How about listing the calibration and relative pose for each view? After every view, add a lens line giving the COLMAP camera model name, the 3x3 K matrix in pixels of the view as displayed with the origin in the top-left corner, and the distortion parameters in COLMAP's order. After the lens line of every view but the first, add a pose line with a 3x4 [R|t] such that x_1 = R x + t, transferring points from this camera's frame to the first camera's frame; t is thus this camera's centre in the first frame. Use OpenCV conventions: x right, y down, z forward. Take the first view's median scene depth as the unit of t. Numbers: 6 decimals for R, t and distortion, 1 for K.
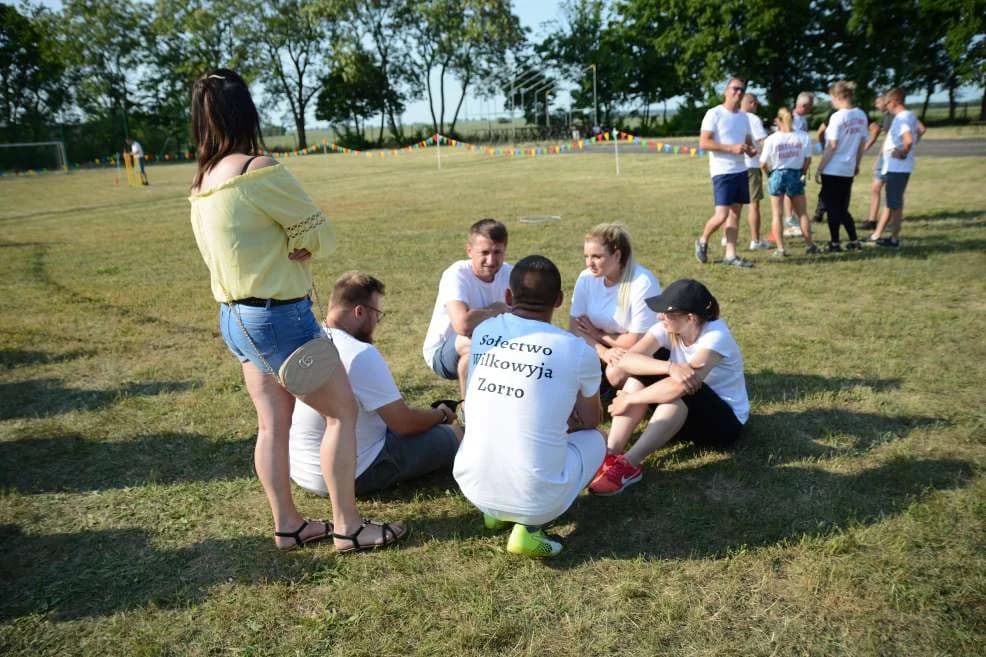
lens RADIAL K [[928.6, 0, 456.7], [0, 928.6, 339.0], [0, 0, 1]] dist [-0.033743, 0.000000]
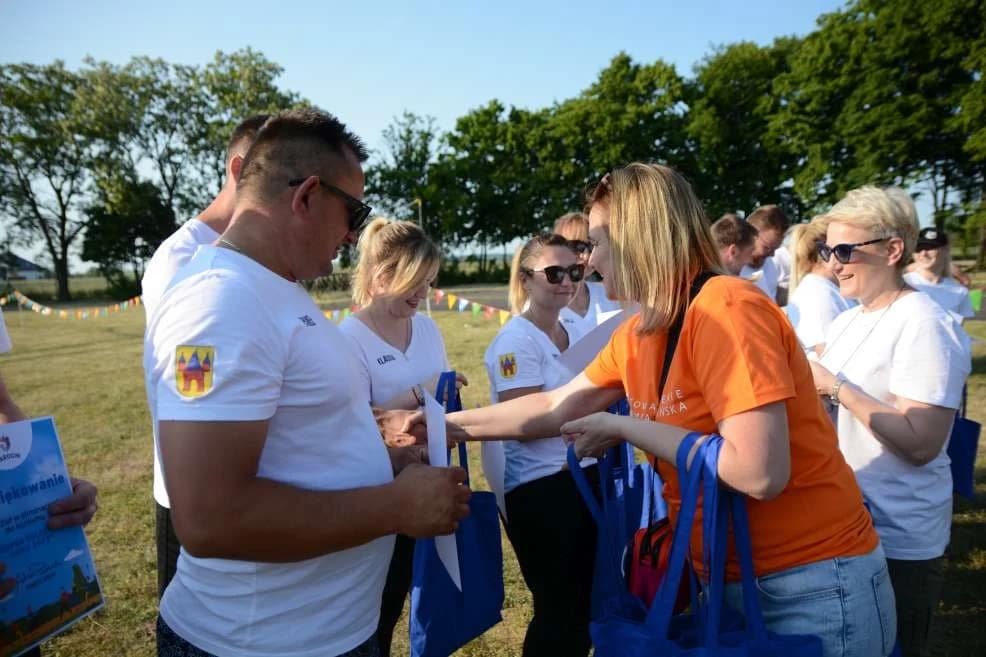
lens RADIAL K [[777.1, 0, 484.3], [0, 777.1, 326.7], [0, 0, 1]] dist [-0.122040, 0.136759]
pose [[0.981171, -0.004961, 0.193077, 0.065069], [0.033725, 0.988713, -0.145978, -0.073277], [-0.190174, 0.149741, 0.970264, 0.305610]]
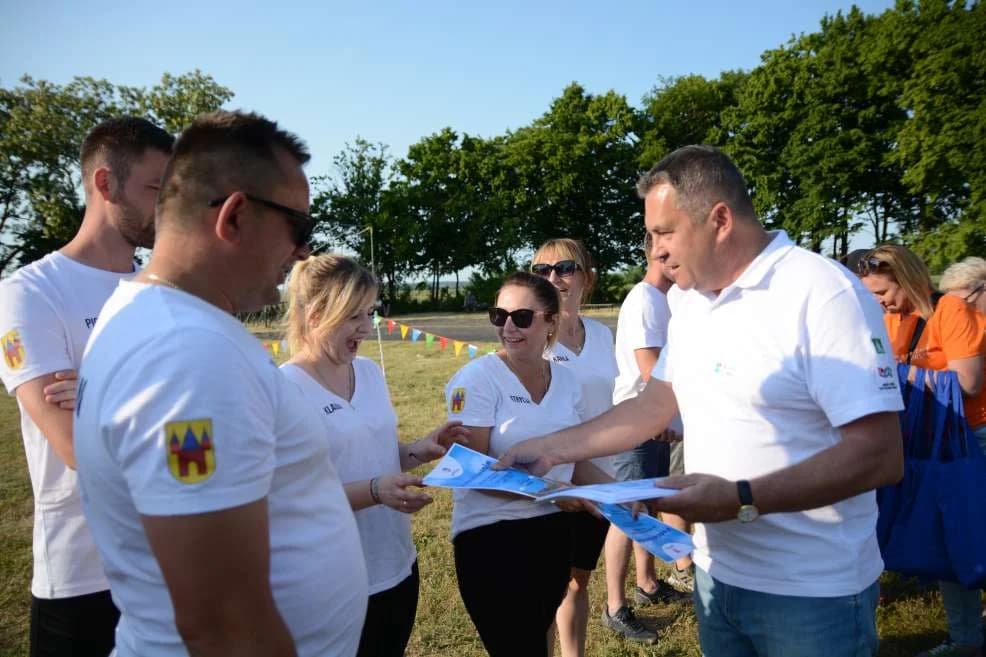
lens RADIAL K [[775.8, 0, 490.9], [0, 775.8, 320.6], [0, 0, 1]] dist [-0.117759, 0.130566]
pose [[0.965185, 0.003852, 0.261540, 0.066166], [0.046517, 0.981425, -0.186120, -0.075330], [-0.257399, 0.191806, 0.947078, 0.312744]]
